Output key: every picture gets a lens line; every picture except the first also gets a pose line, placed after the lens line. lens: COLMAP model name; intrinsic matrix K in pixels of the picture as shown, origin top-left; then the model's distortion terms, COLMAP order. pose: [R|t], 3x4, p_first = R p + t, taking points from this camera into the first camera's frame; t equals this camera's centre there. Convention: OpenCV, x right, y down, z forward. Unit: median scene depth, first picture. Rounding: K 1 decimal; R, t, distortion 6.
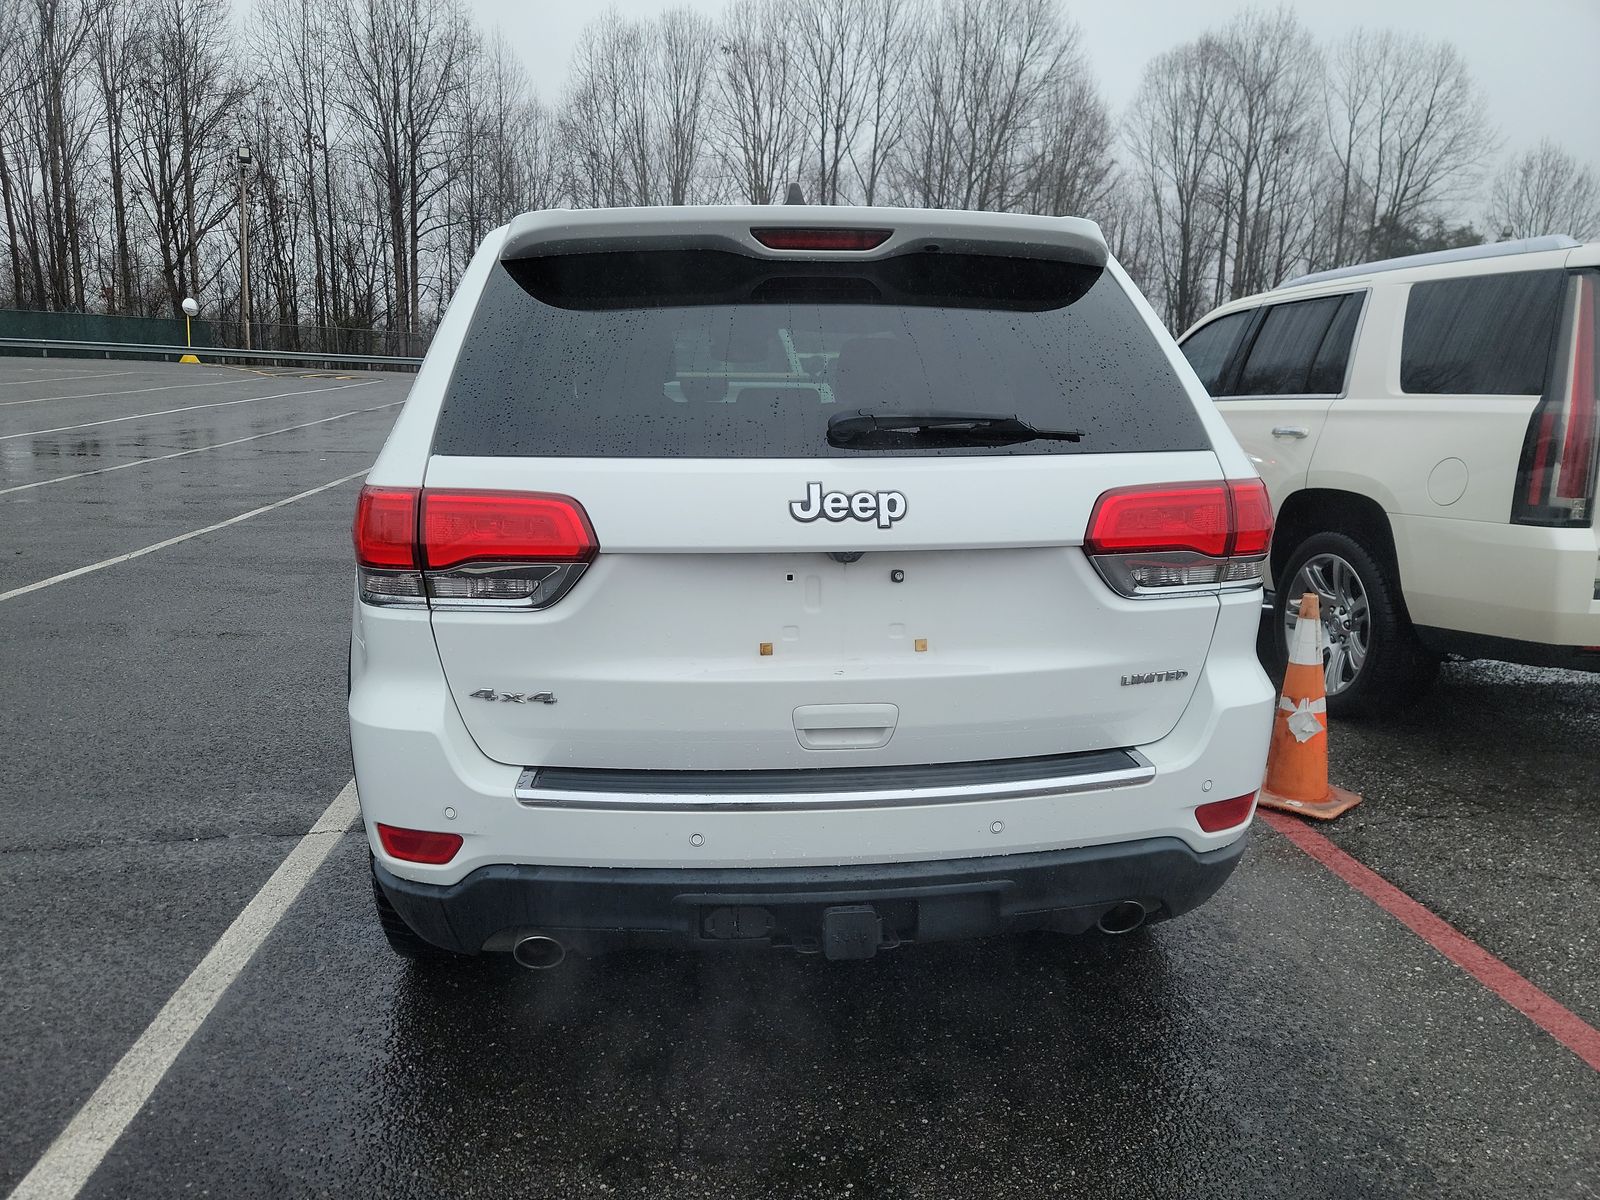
lens RADIAL K [[1128.2, 0, 791.5], [0, 1128.2, 623.4], [0, 0, 1]] dist [0.069516, -0.063360]
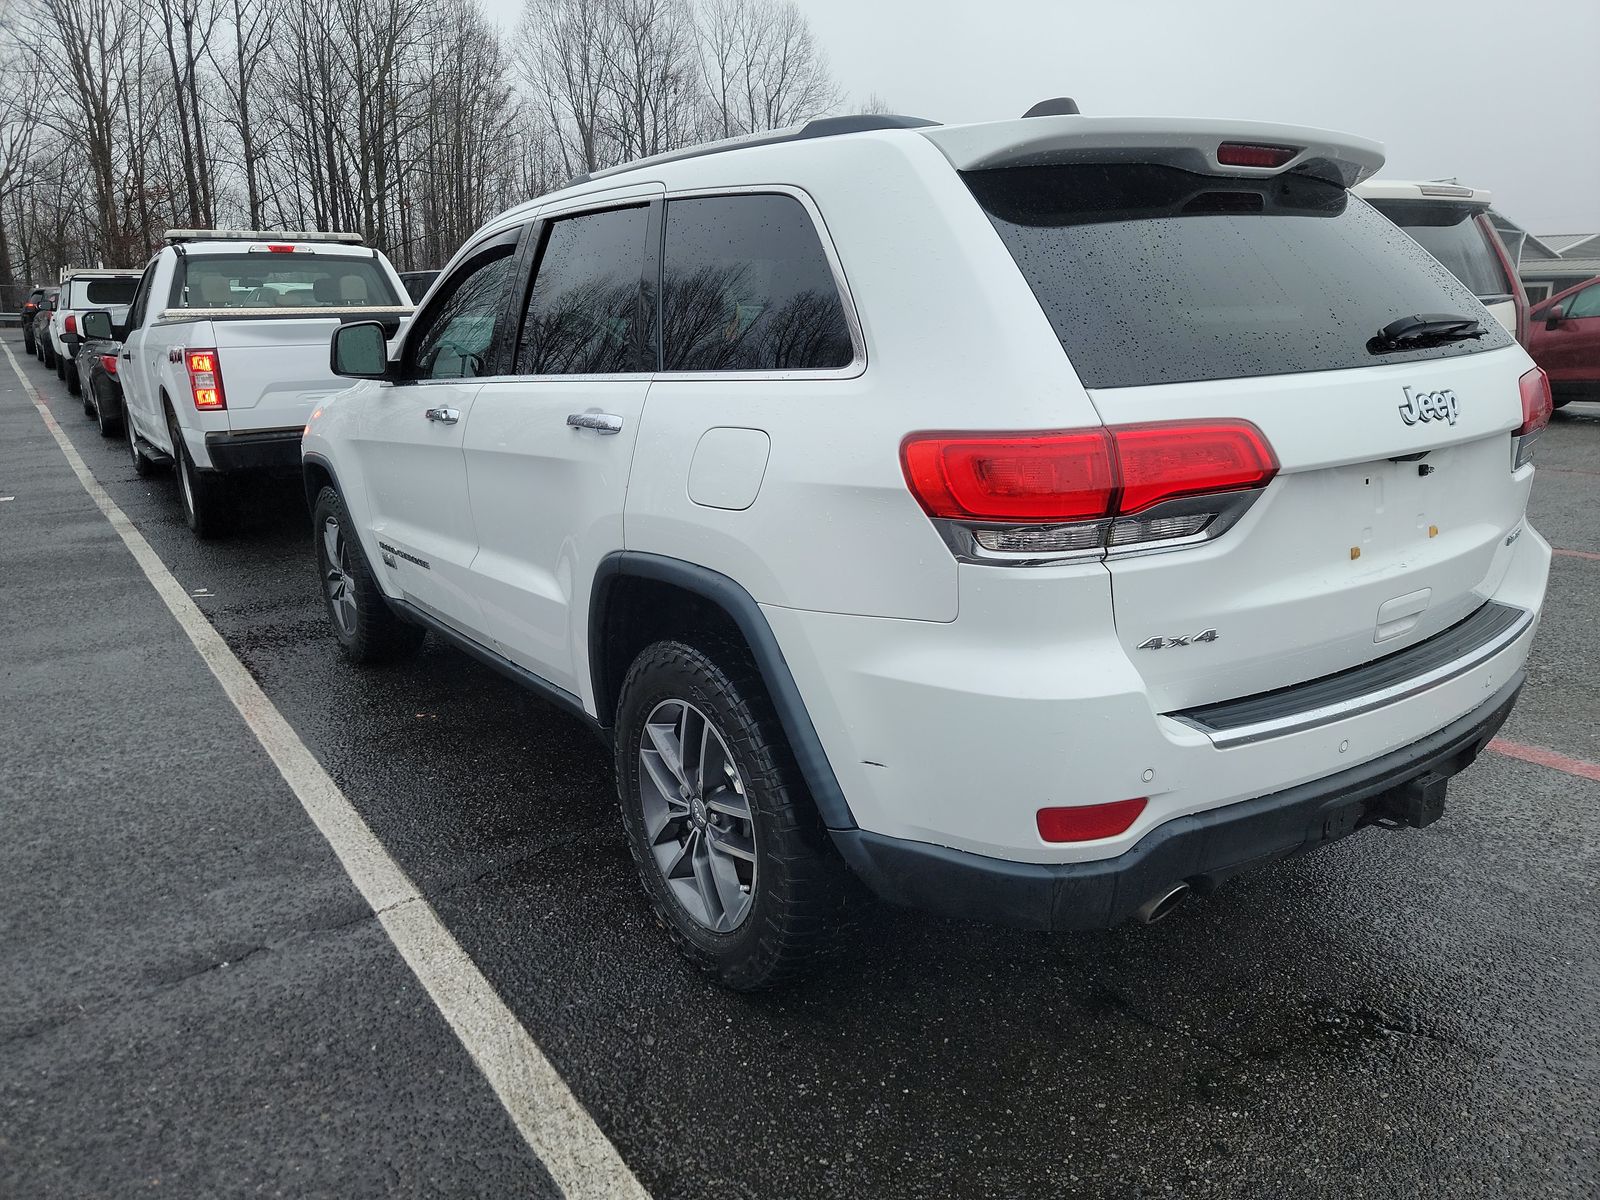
lens RADIAL K [[1141.9, 0, 802.1], [0, 1141.9, 602.4], [0, 0, 1]] dist [0.073840, -0.069639]
pose [[0.855061, -0.155399, 0.494693, -0.949381], [0.138752, 0.987816, 0.070476, -0.074685], [-0.499618, 0.008379, 0.866205, 0.318042]]
